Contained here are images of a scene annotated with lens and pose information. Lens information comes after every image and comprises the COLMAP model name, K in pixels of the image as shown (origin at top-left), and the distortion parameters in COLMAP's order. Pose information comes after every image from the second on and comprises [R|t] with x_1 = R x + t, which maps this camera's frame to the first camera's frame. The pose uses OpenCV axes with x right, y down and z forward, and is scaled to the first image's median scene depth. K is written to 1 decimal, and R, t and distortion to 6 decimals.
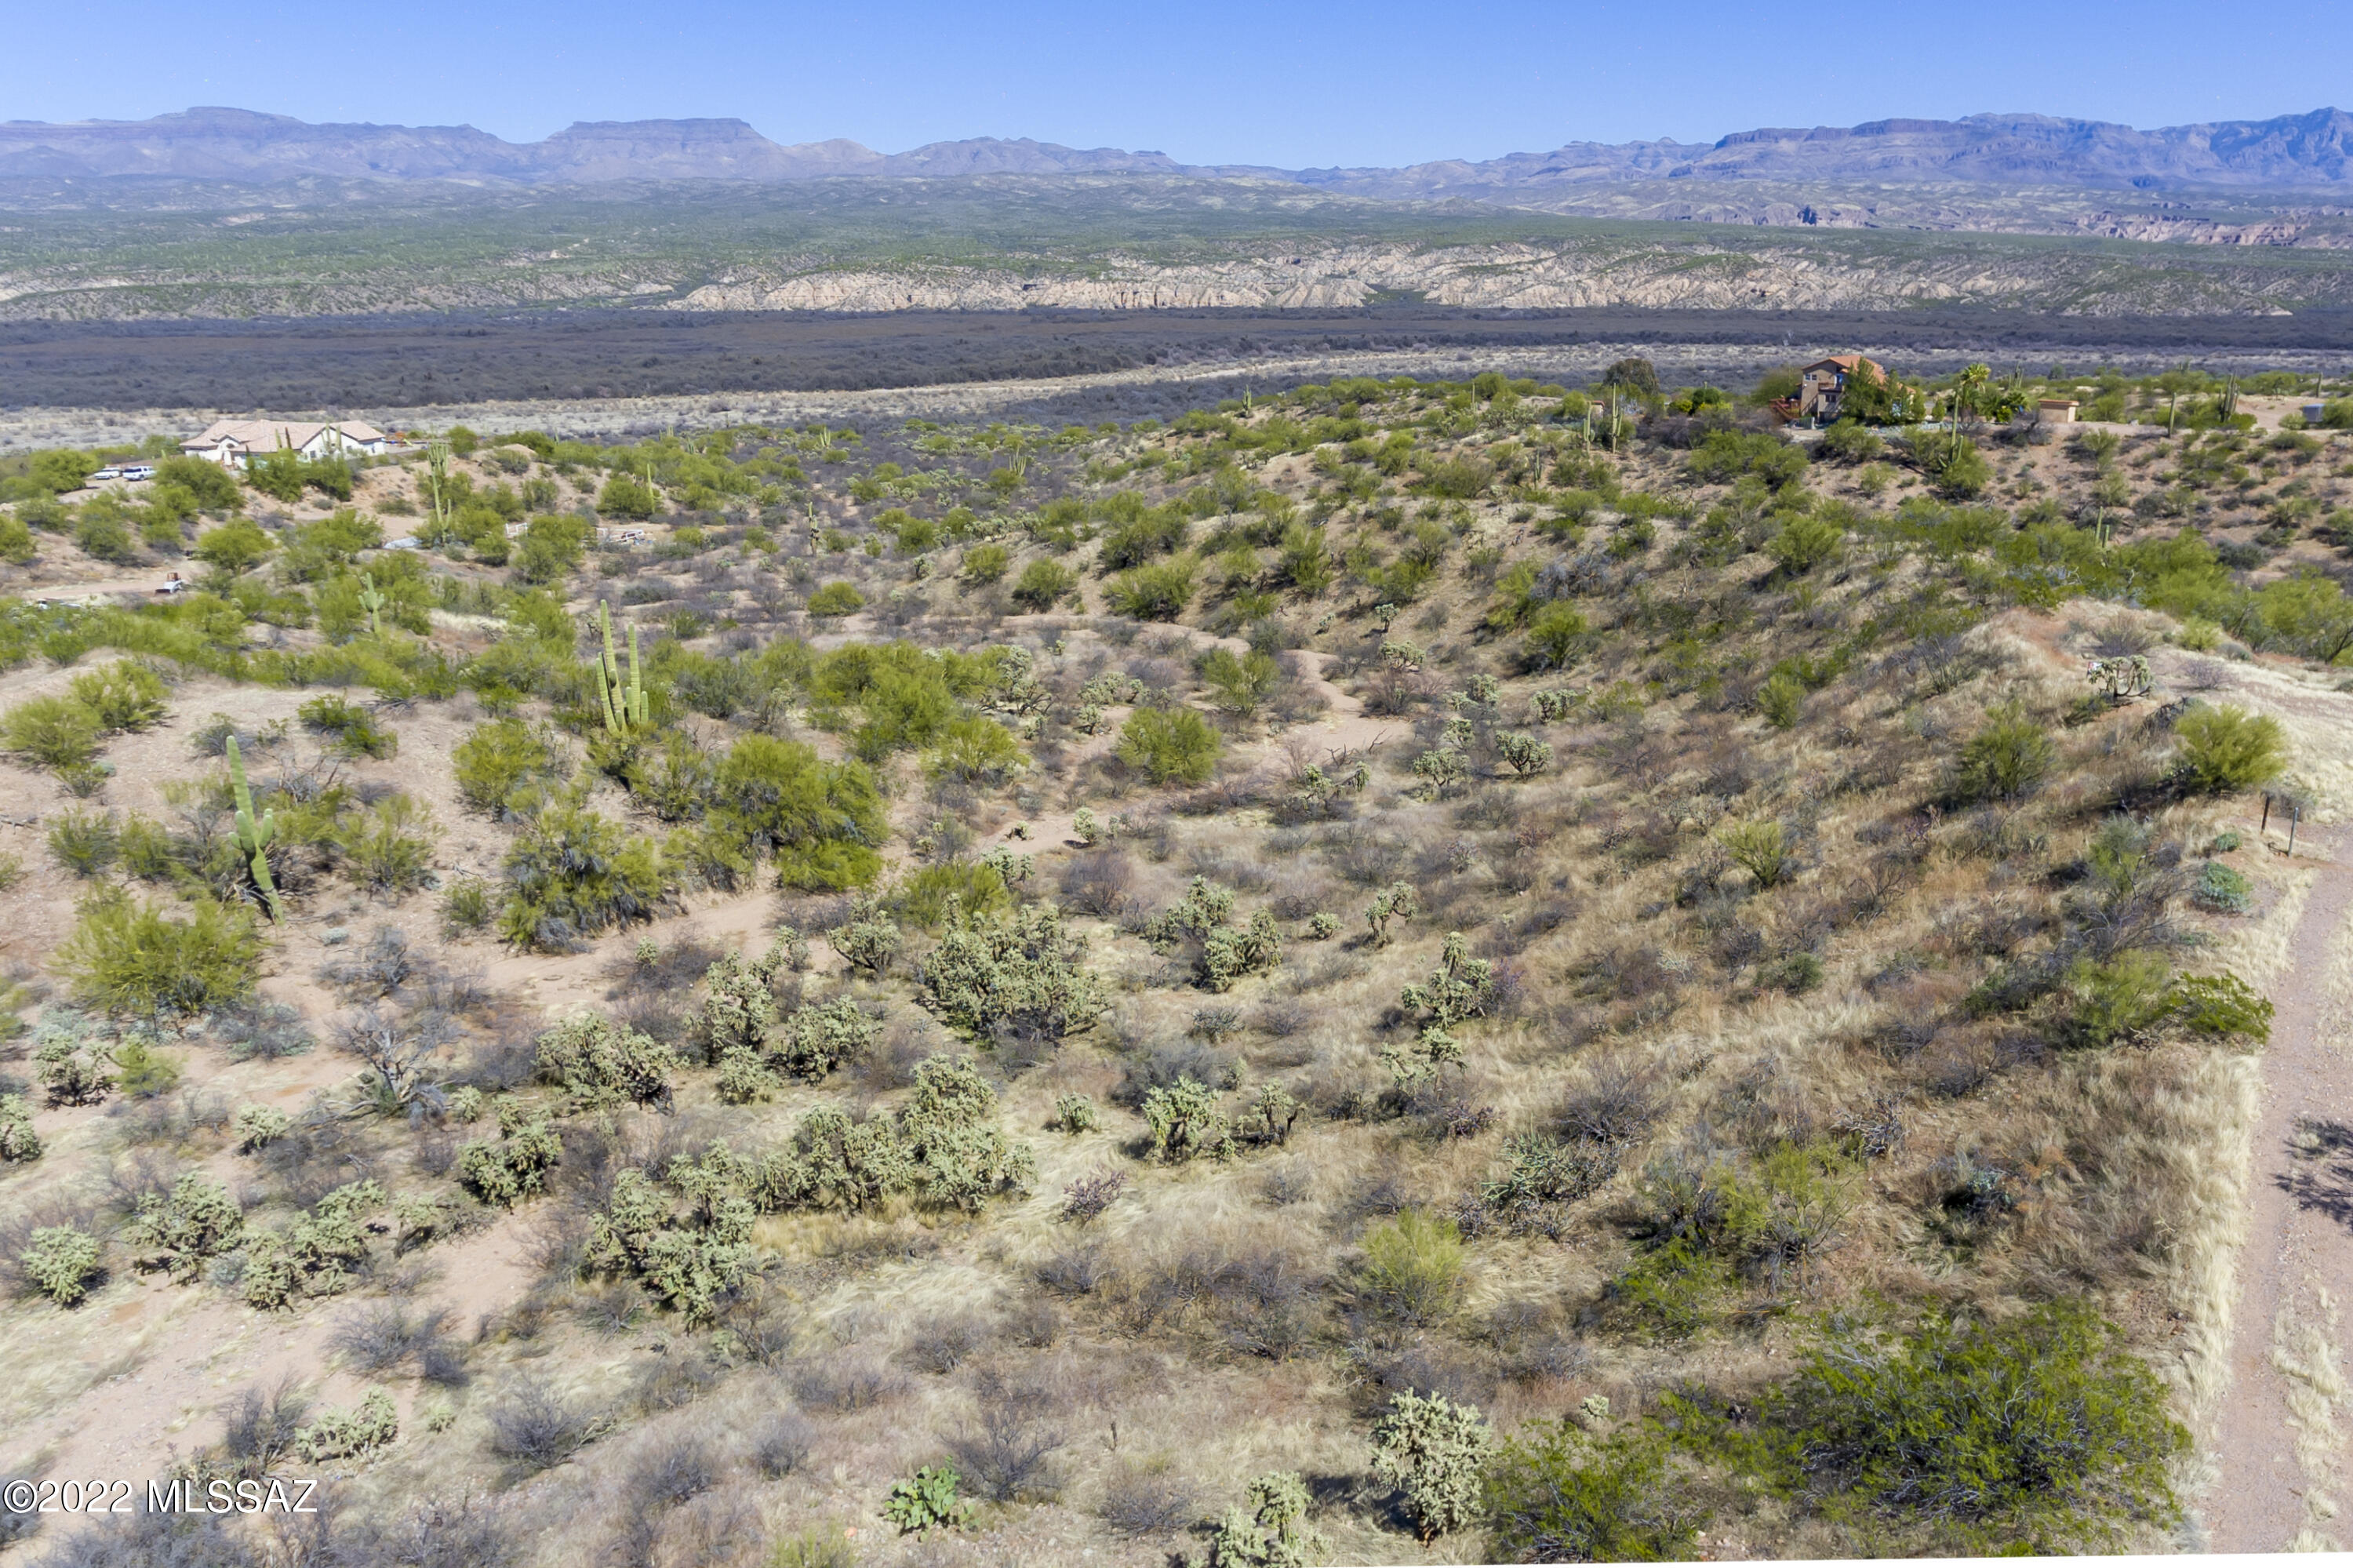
lens RADIAL K [[1744.2, 0, 1349.4], [0, 1744.2, 768.7], [0, 0, 1]] dist [-0.008379, 0.009638]
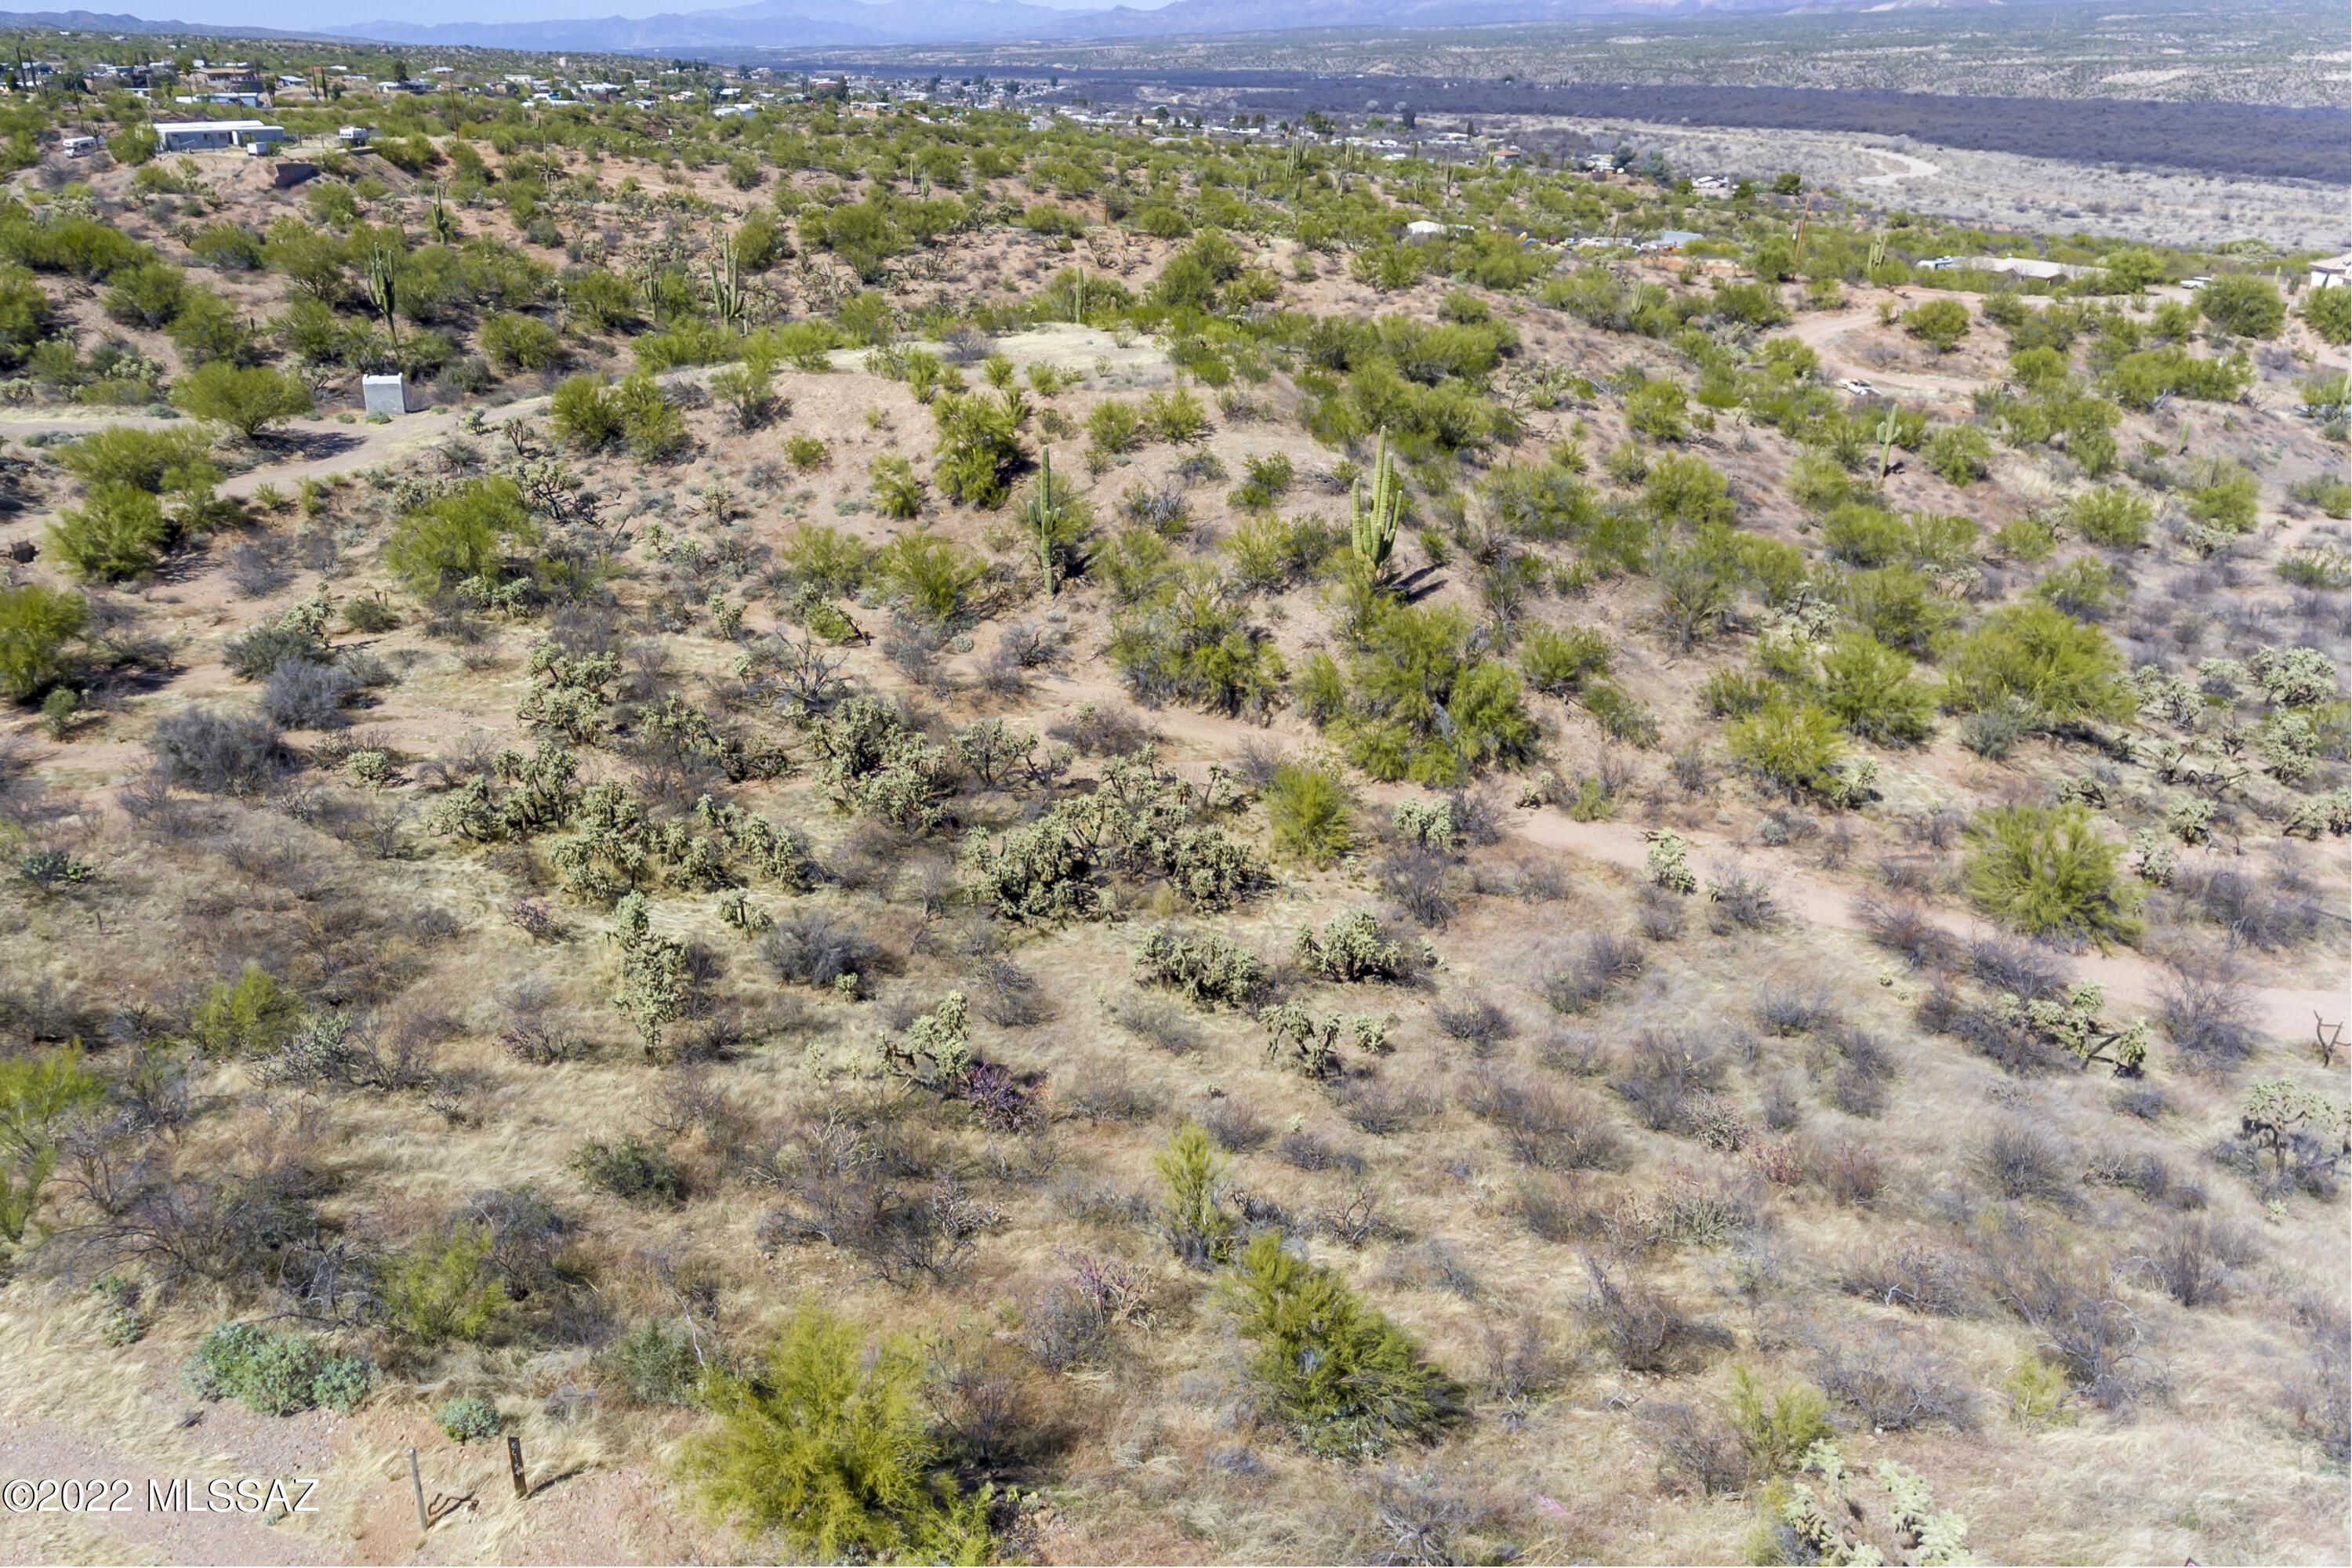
lens RADIAL K [[1650.1, 0, 912.7], [0, 1650.1, 817.4], [0, 0, 1]] dist [-0.002304, 0.001717]
pose [[0.112672, 0.426002, -0.897679, 0.158632], [-0.279850, 0.880465, 0.382707, -0.058454], [0.953409, 0.208095, 0.218420, 0.178628]]
